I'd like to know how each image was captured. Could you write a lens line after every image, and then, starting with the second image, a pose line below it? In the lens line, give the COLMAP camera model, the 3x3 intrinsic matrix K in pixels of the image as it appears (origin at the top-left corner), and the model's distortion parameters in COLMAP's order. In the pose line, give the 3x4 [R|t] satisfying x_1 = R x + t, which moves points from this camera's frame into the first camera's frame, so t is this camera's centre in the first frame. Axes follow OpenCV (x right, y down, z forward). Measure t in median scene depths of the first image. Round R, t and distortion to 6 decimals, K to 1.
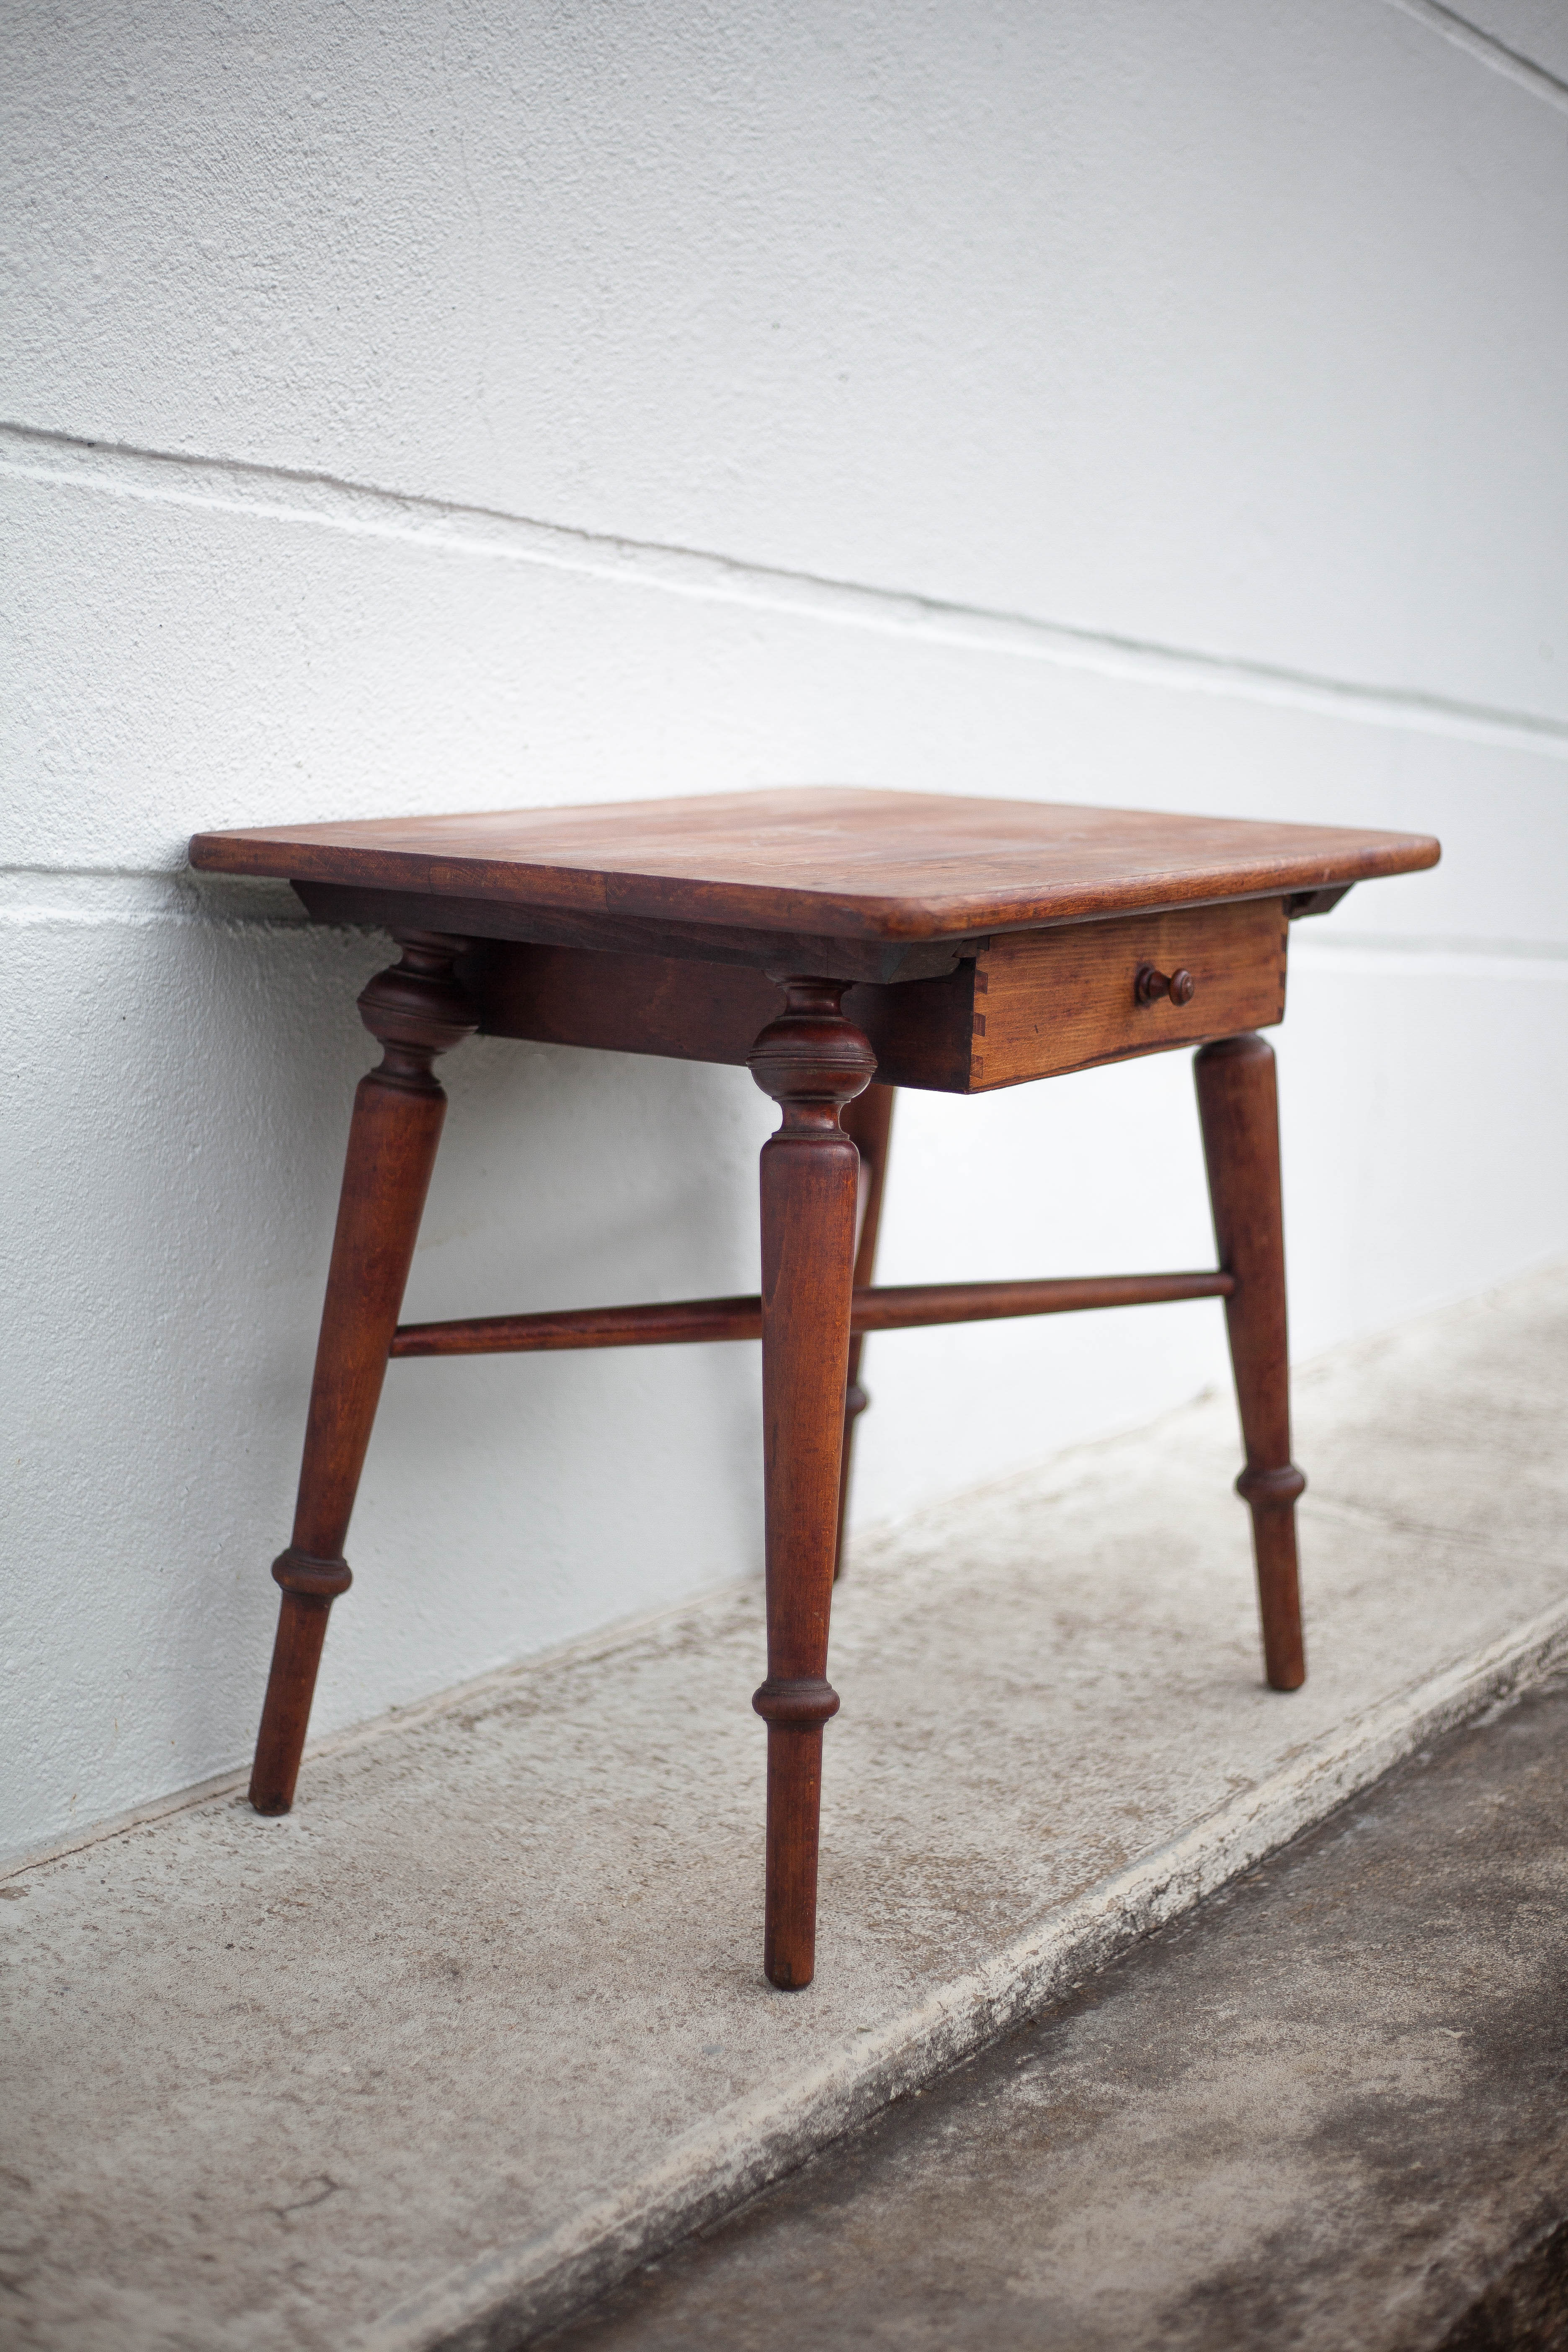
lens RADIAL K [[3410.6, 0, 783.3], [0, 3410.6, 1136.1], [0, 0, 1]] dist [-0.107183, -0.053510]
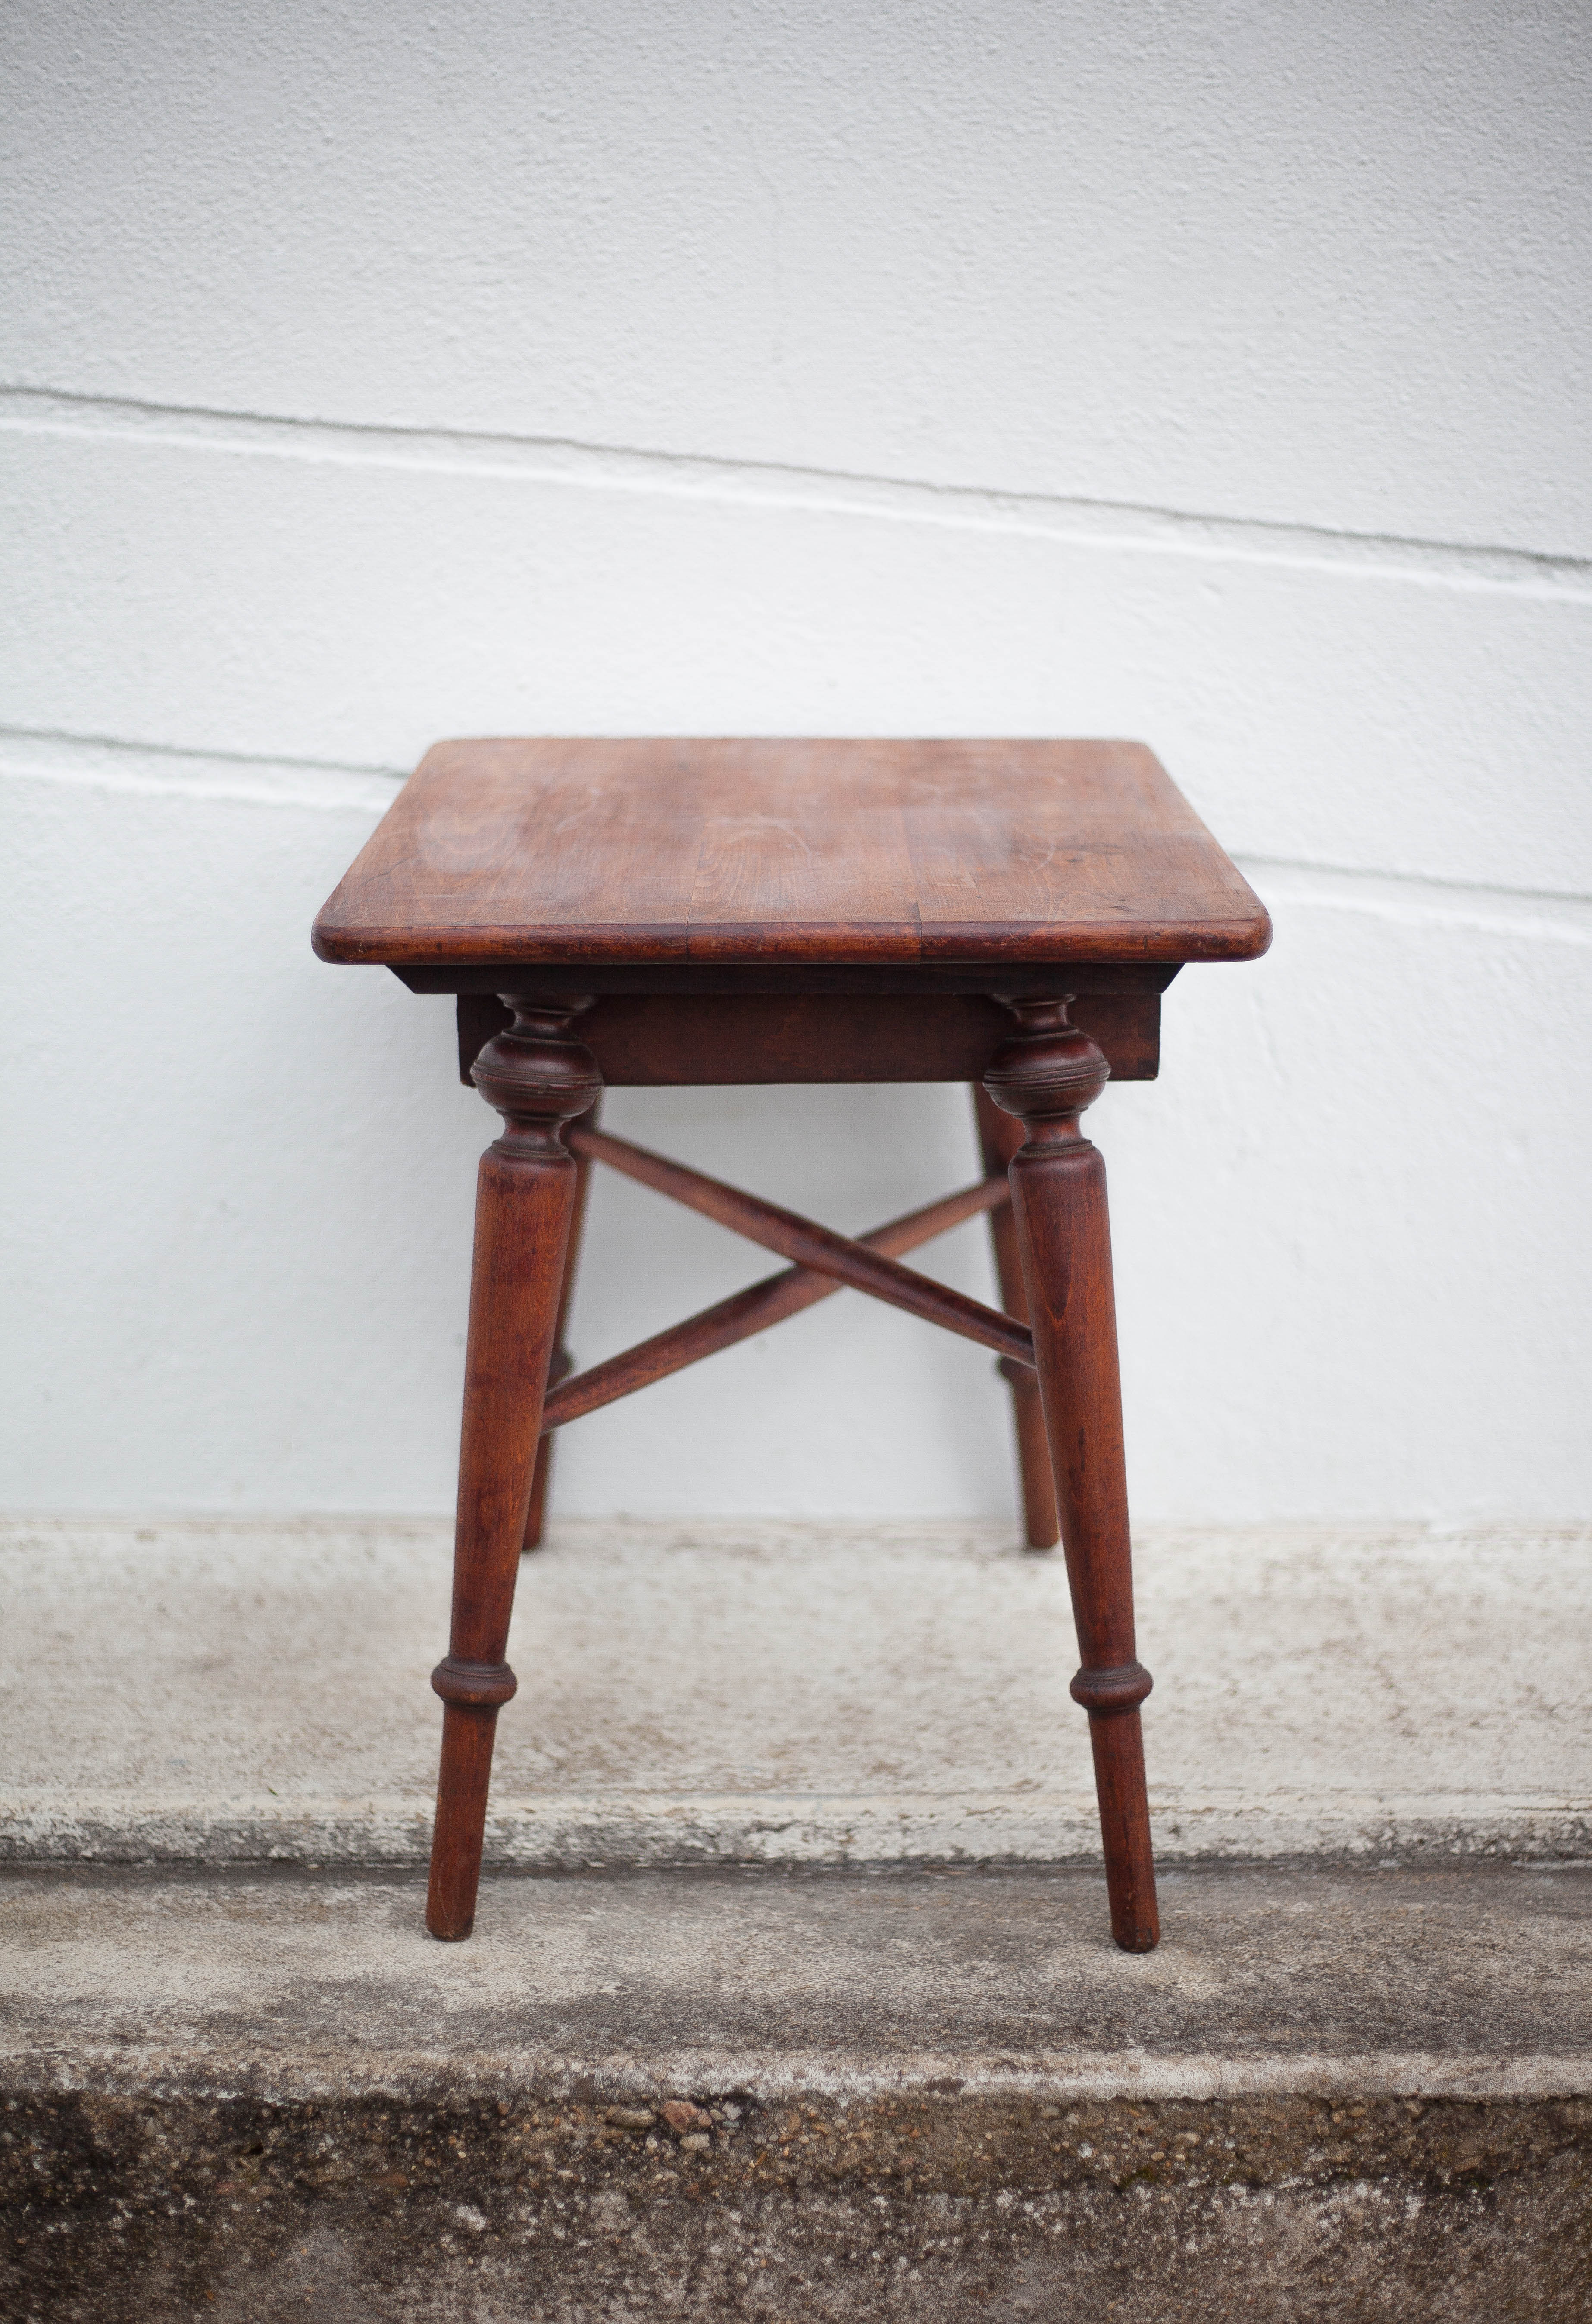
lens RADIAL K [[3531.1, 0, 876.2], [0, 3531.1, 1158.3], [0, 0, 1]] dist [-0.122619, 0.016521]
pose [[0.593932, 0.153335, -0.789768, 0.958321], [-0.131953, 0.986942, 0.092384, -0.080039], [0.793620, 0.049342, 0.606409, 0.383101]]
